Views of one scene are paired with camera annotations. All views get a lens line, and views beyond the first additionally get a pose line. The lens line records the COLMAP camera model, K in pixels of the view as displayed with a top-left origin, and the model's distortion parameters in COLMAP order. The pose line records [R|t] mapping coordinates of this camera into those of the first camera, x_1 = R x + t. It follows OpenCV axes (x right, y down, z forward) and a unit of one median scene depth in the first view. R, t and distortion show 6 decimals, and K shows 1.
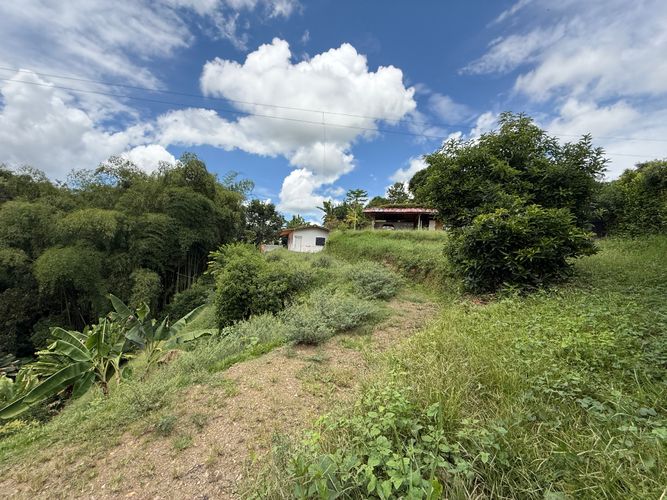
lens RADIAL K [[268.9, 0, 324.6], [0, 268.9, 252.3], [0, 0, 1]] dist [0.000086, 0.000086]
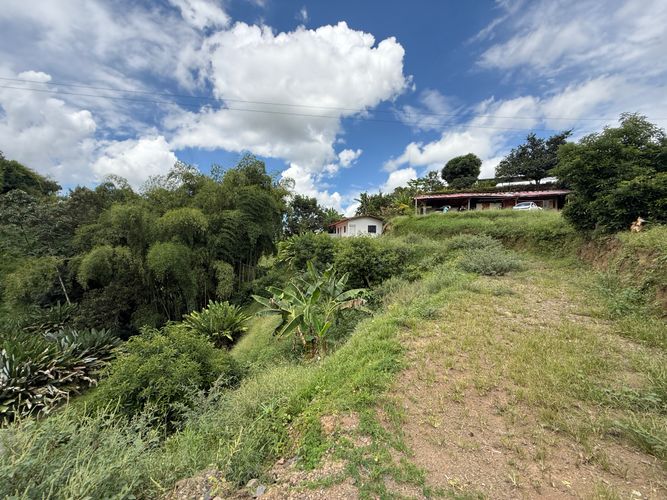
lens RADIAL K [[264.6, 0, 330.8], [0, 264.6, 250.4], [0, 0, 1]] dist [-0.000763, 0.000217]
pose [[0.998500, -0.049116, -0.024181, -0.172993], [0.049495, 0.998657, 0.015335, 0.024292], [0.023396, -0.016509, 0.999590, -0.091074]]
